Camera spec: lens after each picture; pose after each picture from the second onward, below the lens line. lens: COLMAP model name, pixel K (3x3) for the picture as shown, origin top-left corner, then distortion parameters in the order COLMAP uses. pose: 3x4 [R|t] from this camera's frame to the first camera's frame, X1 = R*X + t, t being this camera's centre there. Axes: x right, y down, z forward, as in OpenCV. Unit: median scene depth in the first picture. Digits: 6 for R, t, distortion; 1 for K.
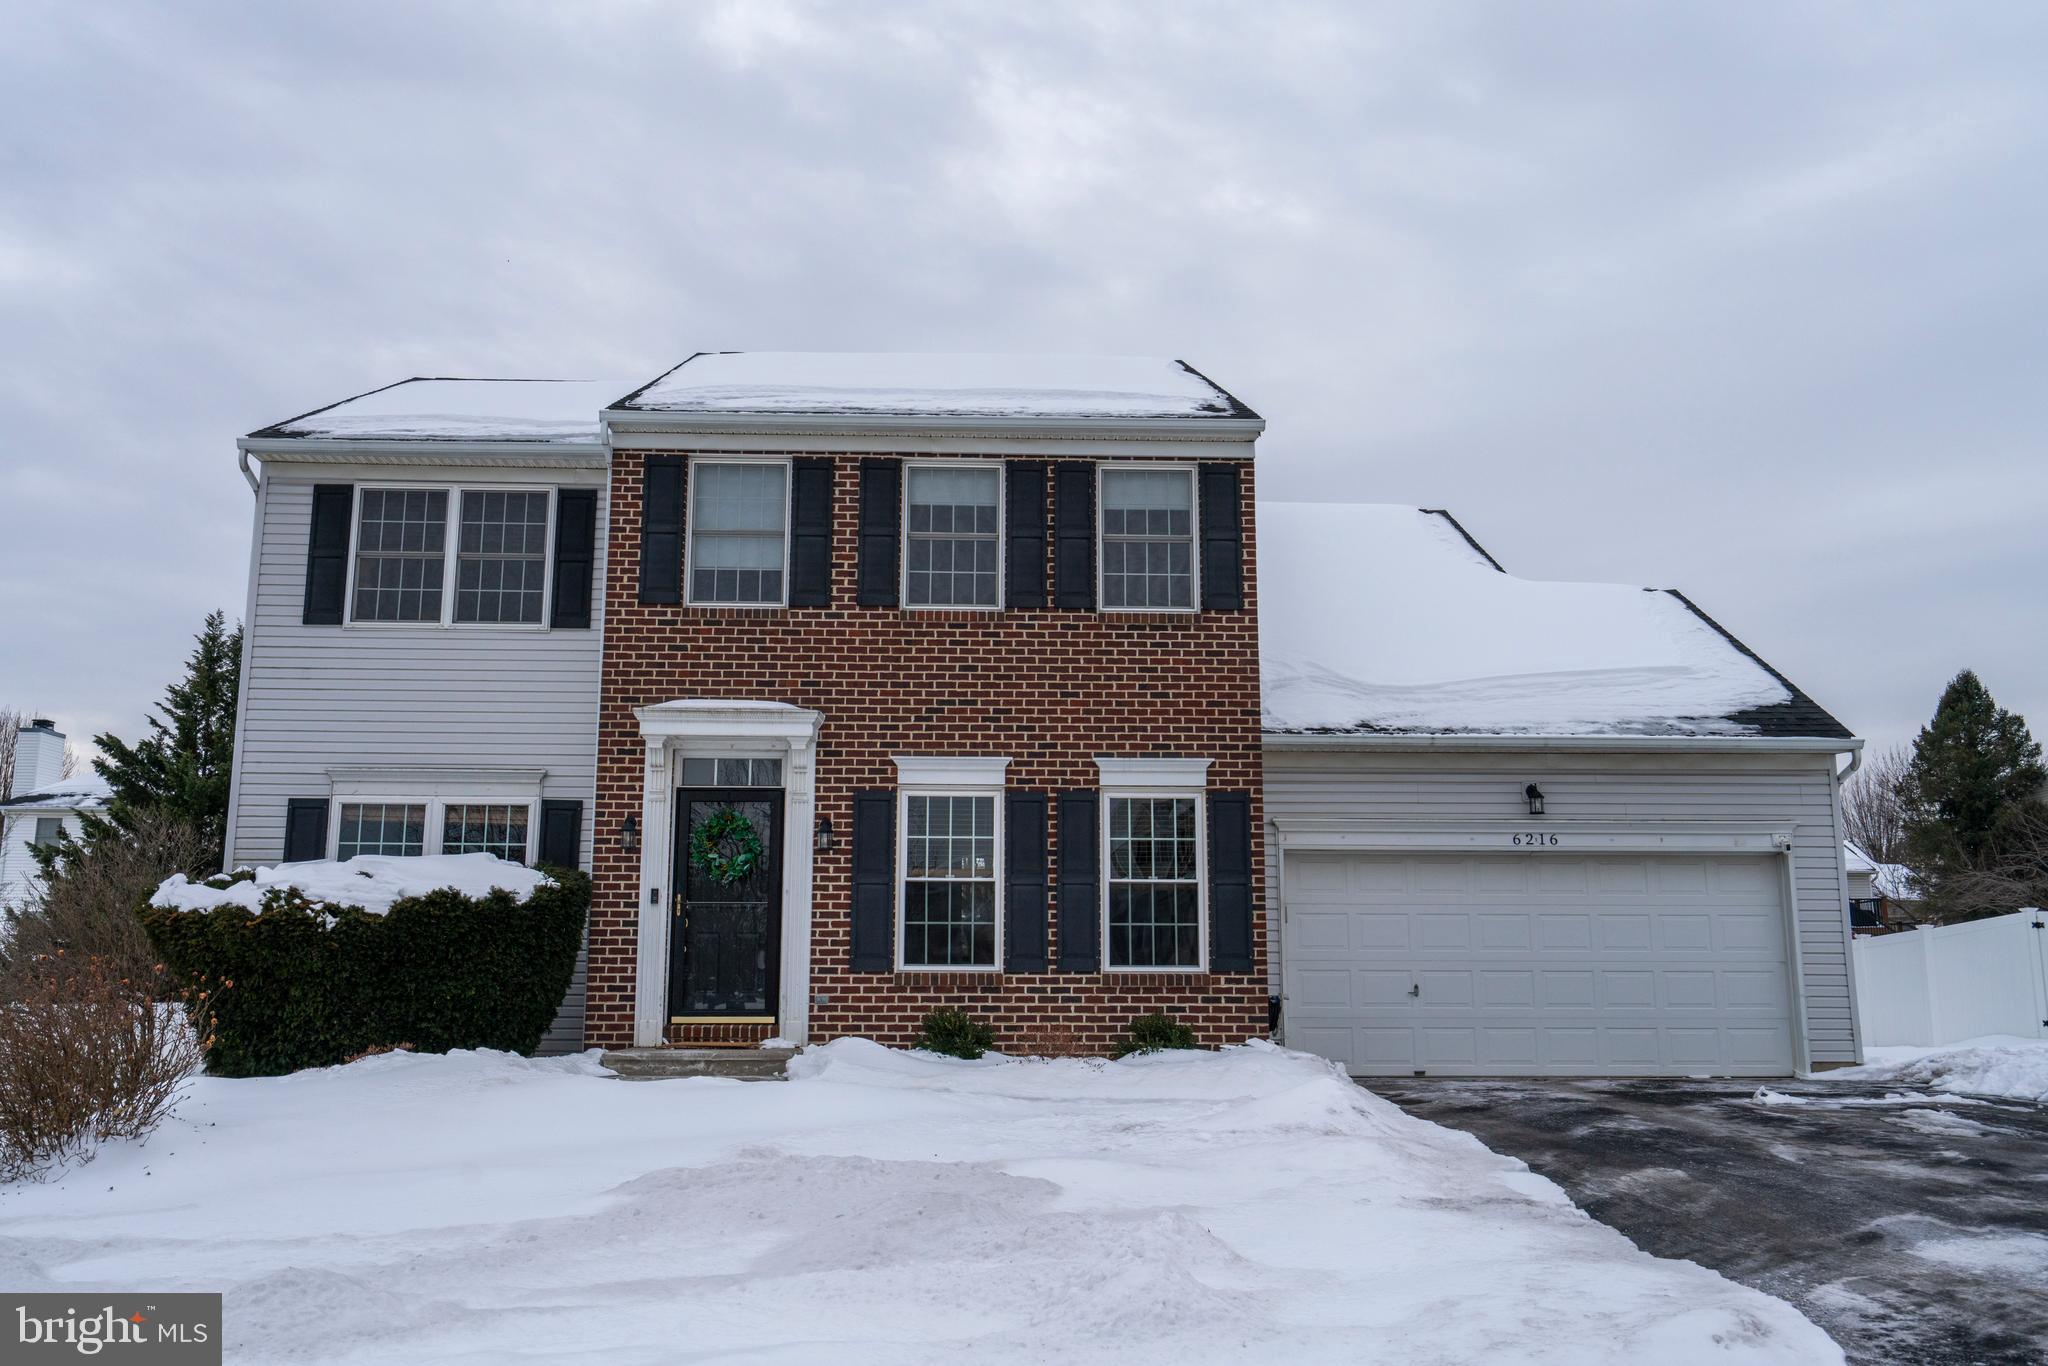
lens RADIAL K [[1674.9, 0, 1023.3], [0, 1674.9, 680.9], [0, 0, 1]] dist [-0.017466, 0.003498]
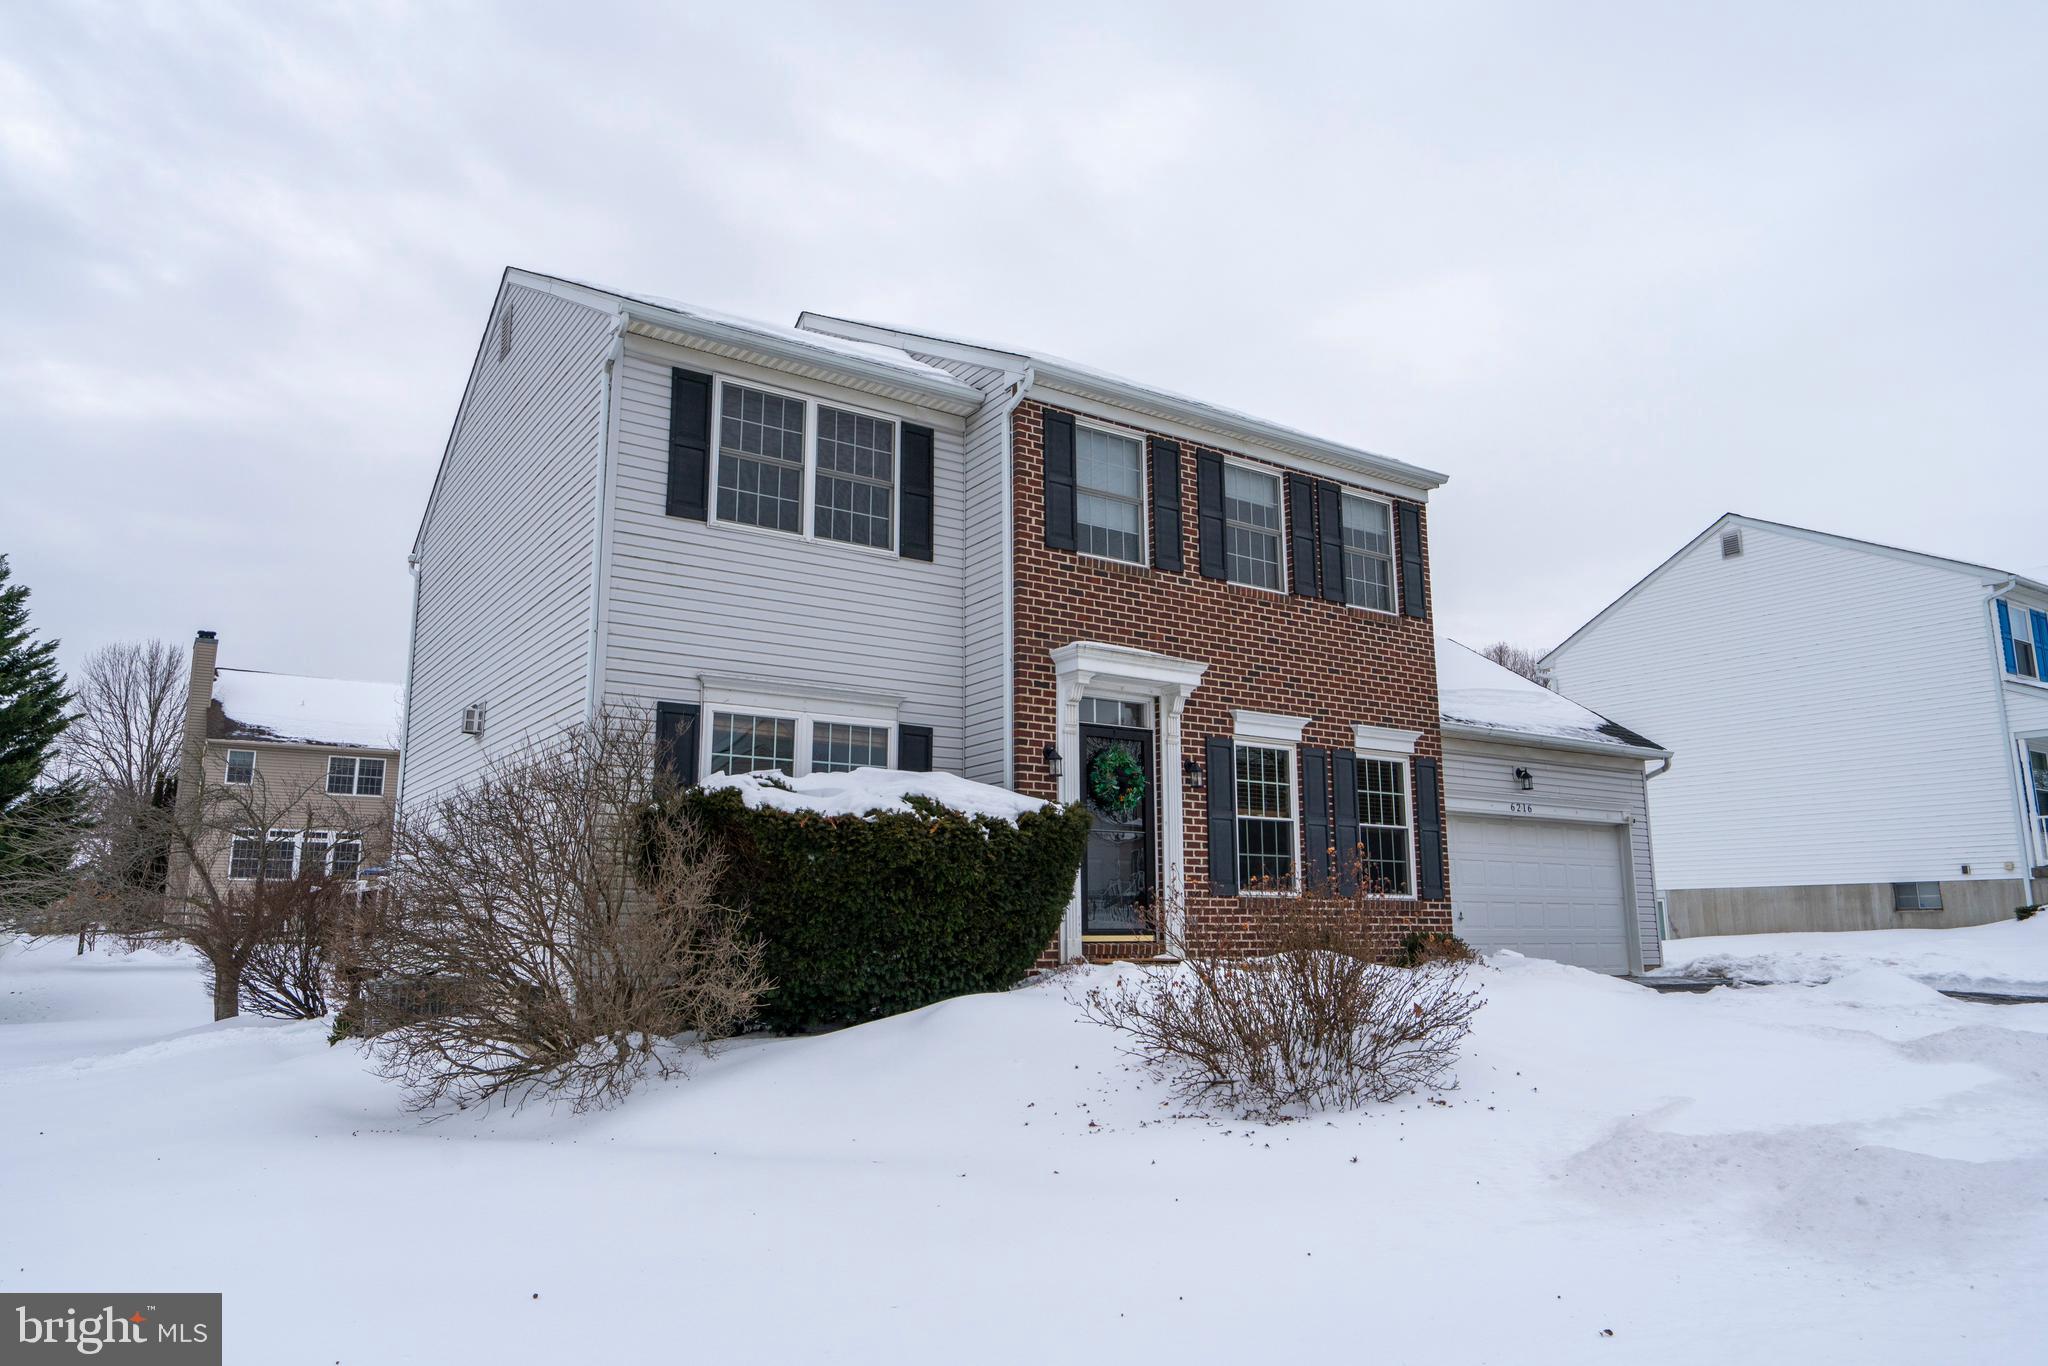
lens RADIAL K [[1359.9, 0, 1022.7], [0, 1359.9, 683.0], [0, 0, 1]] dist [-0.026738, -0.001818]
pose [[0.851970, 0.092560, 0.515344, -0.656232], [-0.089200, 0.995521, -0.031338, 0.066018], [-0.515936, -0.019270, 0.856410, 0.261441]]
